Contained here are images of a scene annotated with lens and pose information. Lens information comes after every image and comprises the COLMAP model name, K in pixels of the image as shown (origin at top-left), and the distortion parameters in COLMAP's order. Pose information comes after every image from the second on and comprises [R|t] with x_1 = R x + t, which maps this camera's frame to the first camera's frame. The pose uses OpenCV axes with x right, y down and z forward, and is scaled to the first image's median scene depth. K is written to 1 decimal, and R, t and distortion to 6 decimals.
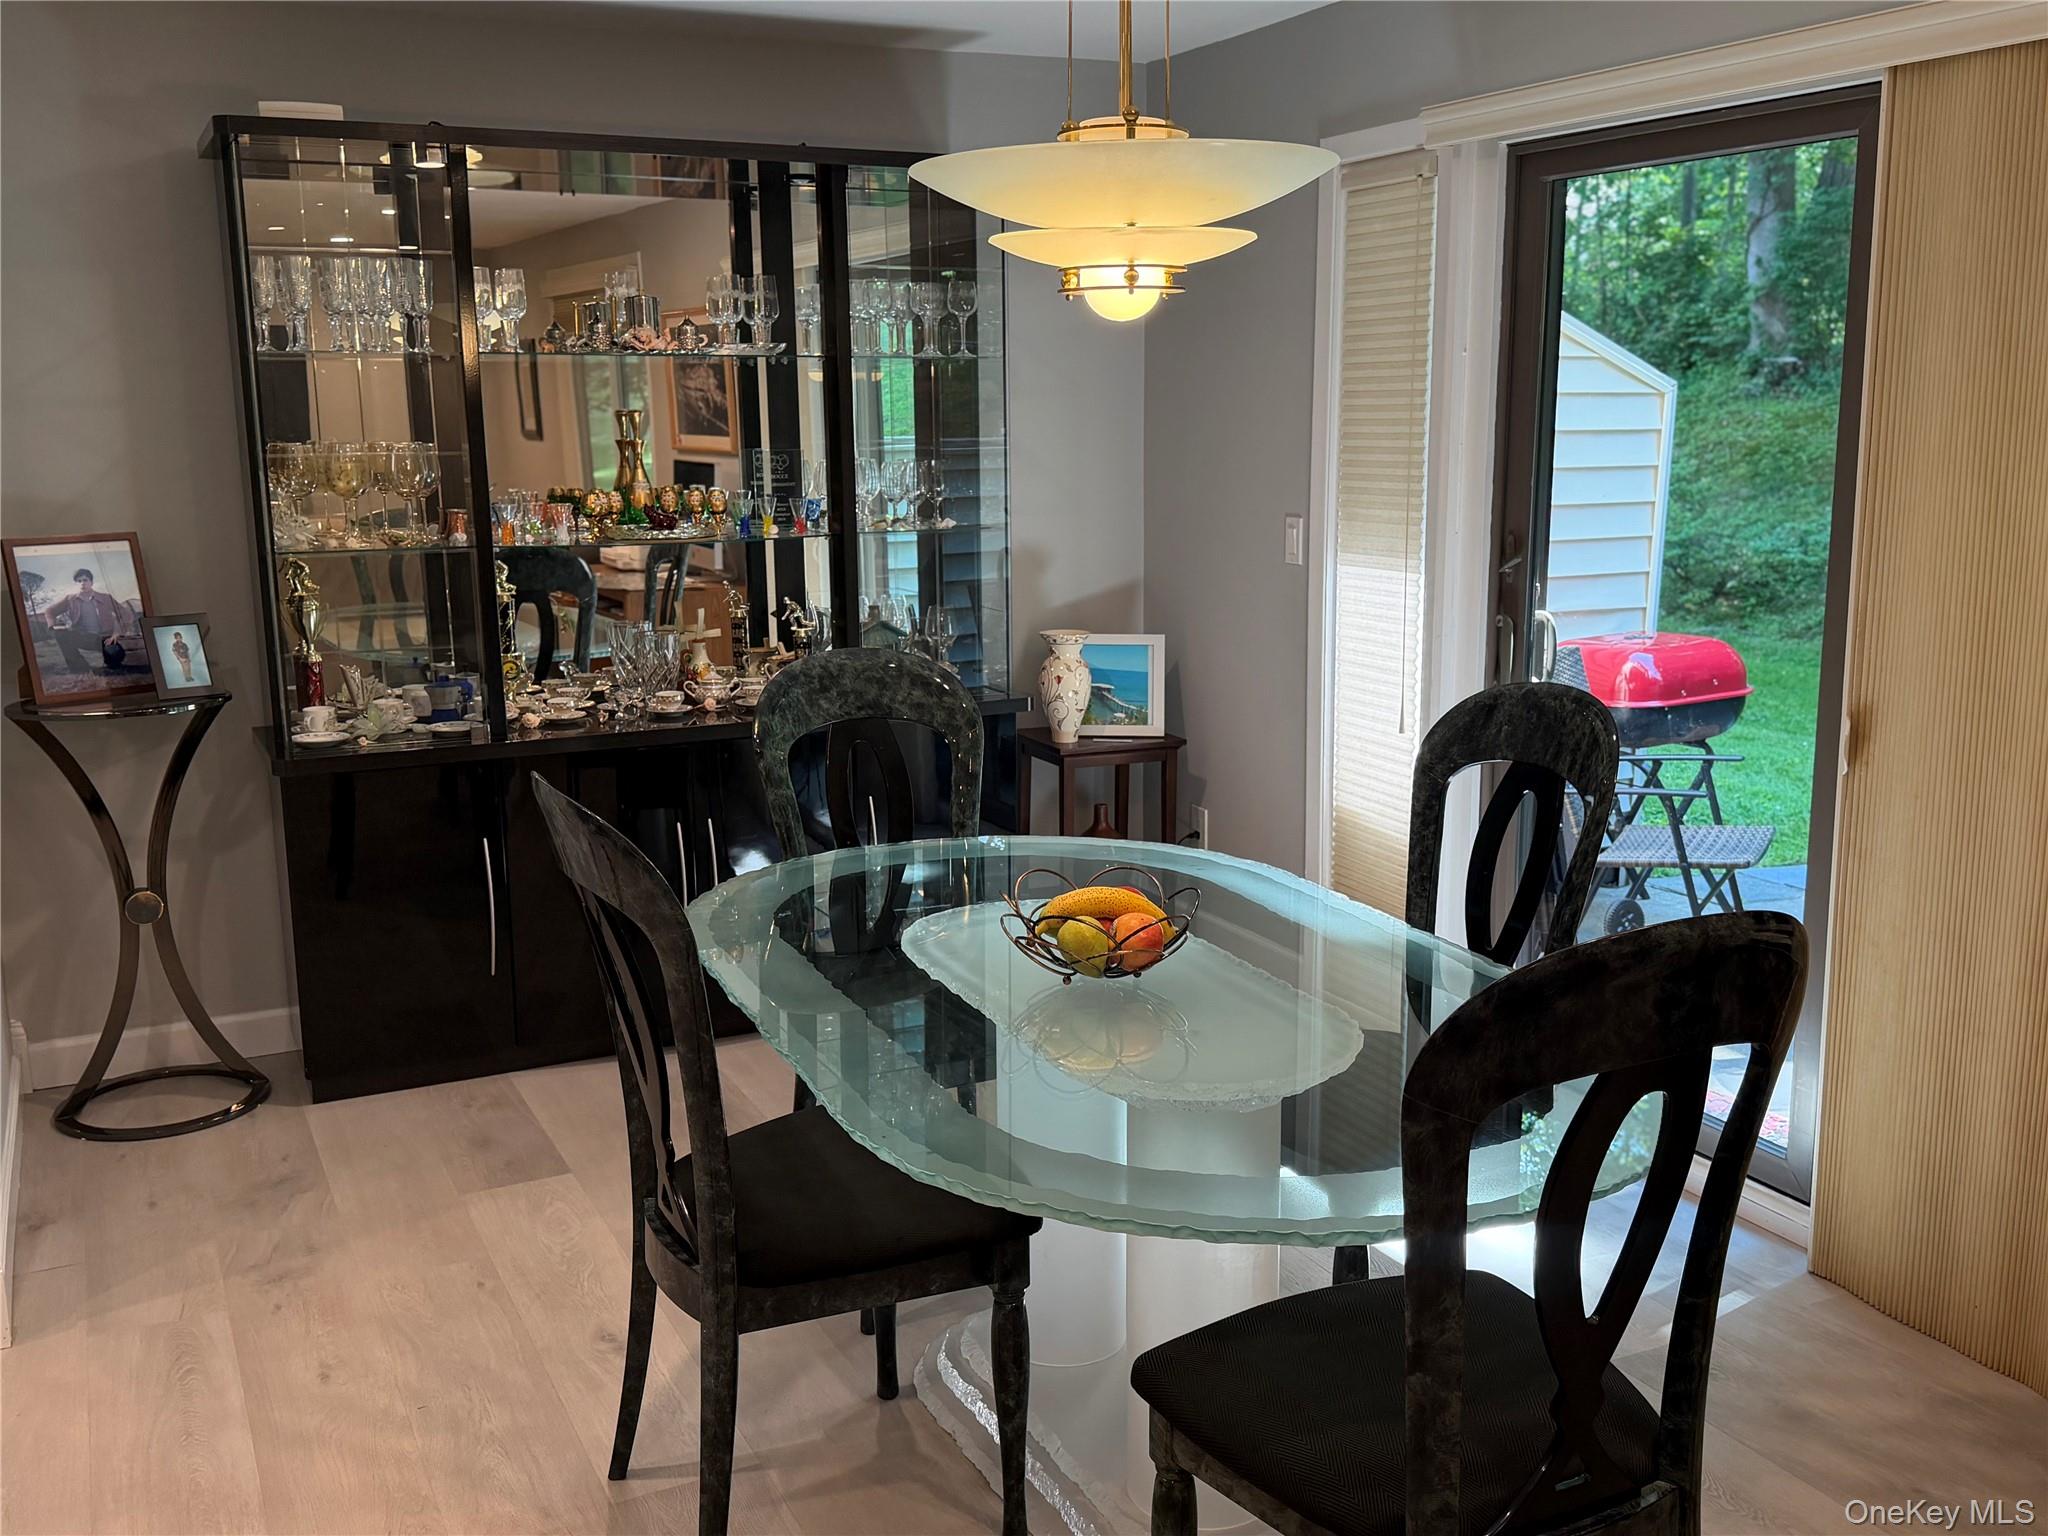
lens RADIAL K [[1914.9, 0, 1020.6], [0, 1914.9, 776.0], [0, 0, 1]] dist [0.060264, 0.000000]
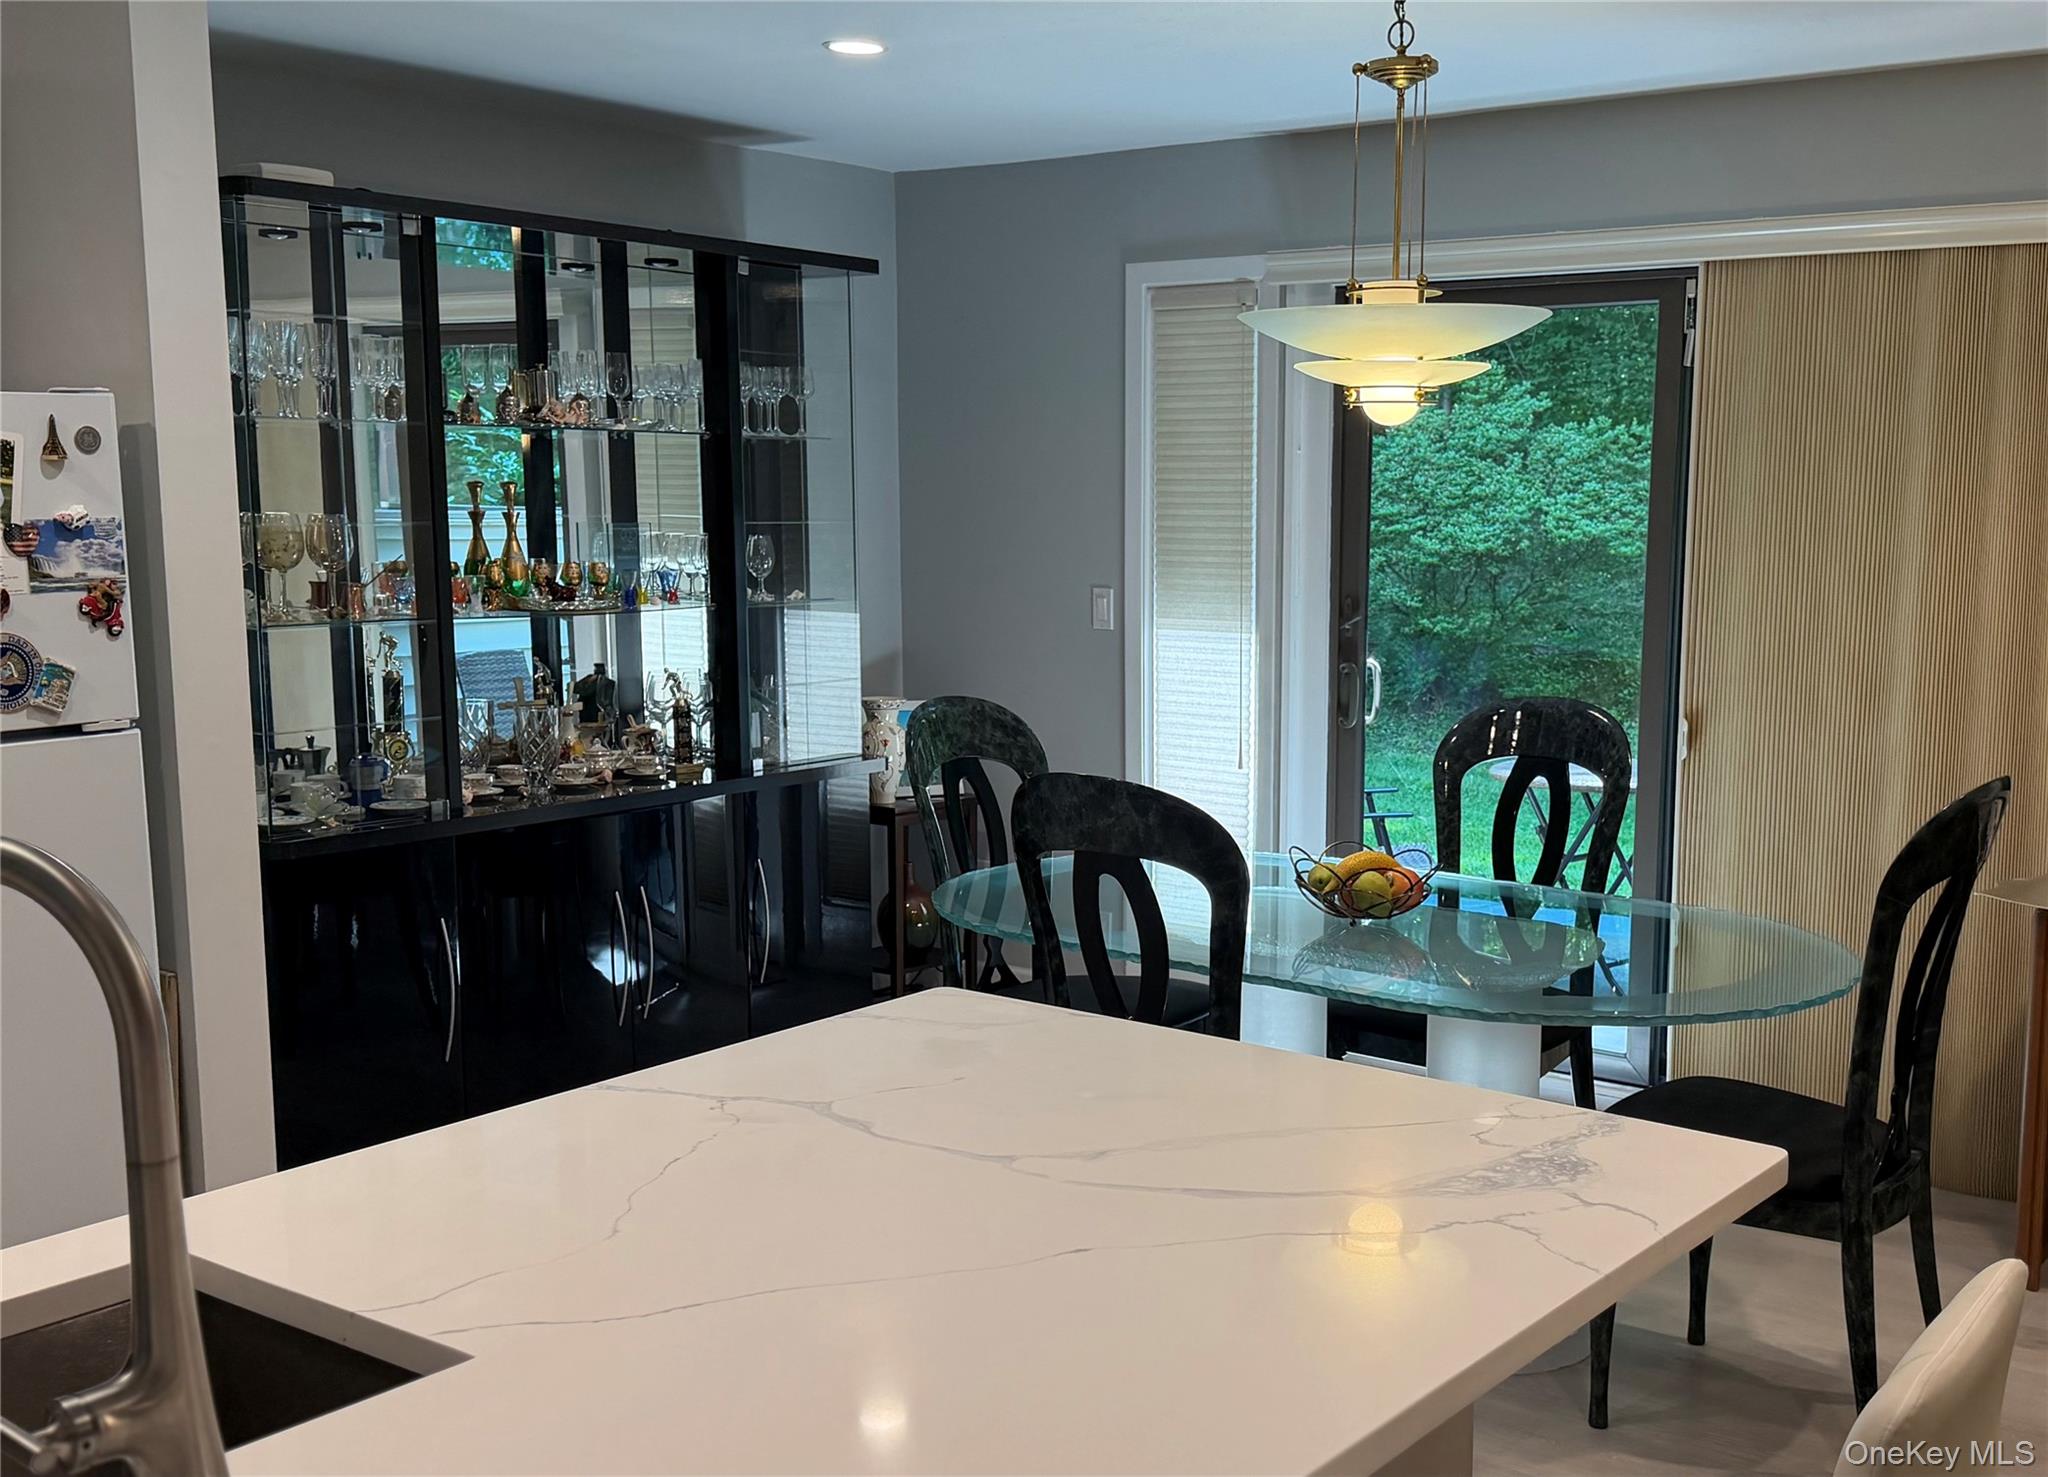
lens RADIAL K [[2230.6, 0, 1154.4], [0, 2230.6, 761.1], [0, 0, 1]] dist [0.089412, 0.000000]
pose [[0.872760, -0.042090, 0.486331, -0.519270], [0.077059, 0.995664, -0.052116, 0.040744], [-0.482029, 0.082961, 0.872219, -0.165386]]
